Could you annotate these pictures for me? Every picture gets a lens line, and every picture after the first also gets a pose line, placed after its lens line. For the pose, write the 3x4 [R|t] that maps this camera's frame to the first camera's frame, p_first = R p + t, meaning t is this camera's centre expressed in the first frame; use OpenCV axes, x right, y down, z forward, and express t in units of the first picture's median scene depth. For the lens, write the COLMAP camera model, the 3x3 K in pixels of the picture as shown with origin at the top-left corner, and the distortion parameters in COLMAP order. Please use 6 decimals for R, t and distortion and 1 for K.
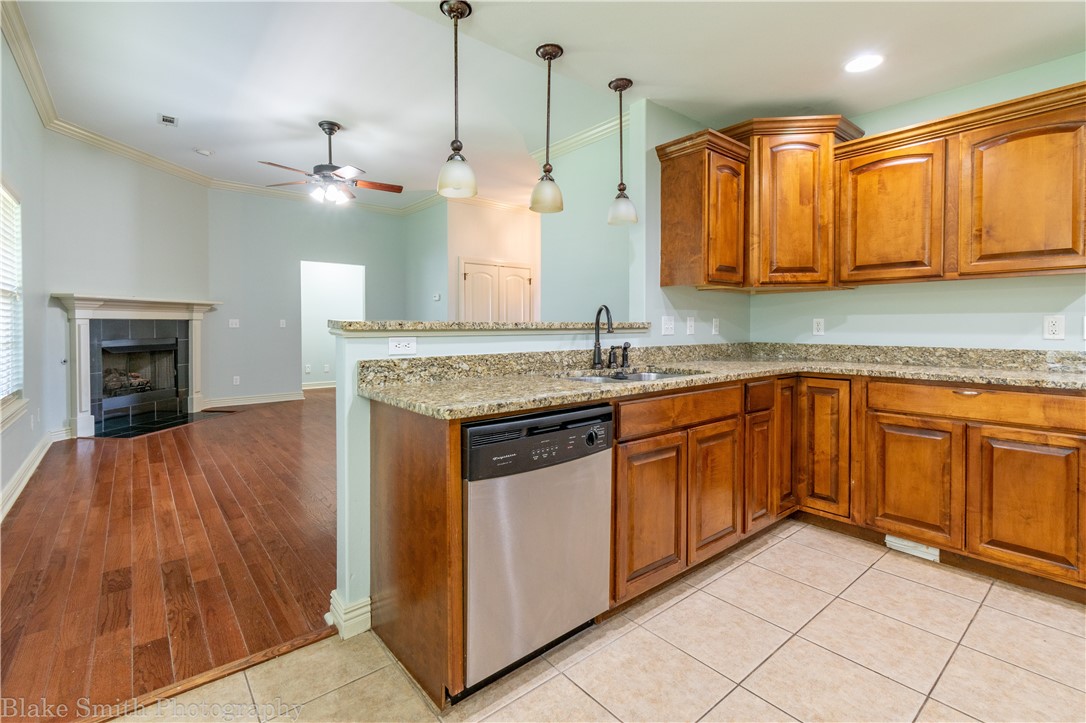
lens RADIAL K [[487.8, 0, 537.3], [0, 487.8, 340.3], [0, 0, 1]] dist [0.005741, -0.002787]
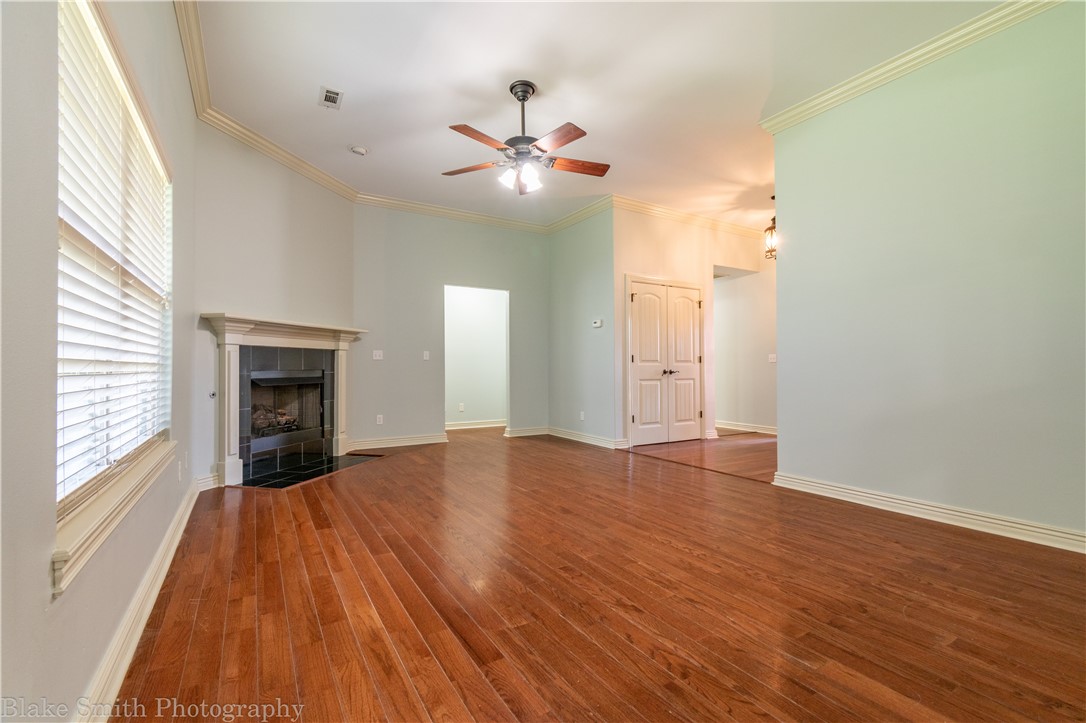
lens RADIAL K [[487.8, 0, 544.3], [0, 487.8, 370.2], [0, 0, 1]] dist [0.005741, -0.002787]
pose [[0.988075, -0.004192, -0.153917, -0.284941], [0.000314, 0.999682, -0.025212, 0.023547], [0.153973, 0.024863, 0.987762, 0.266329]]
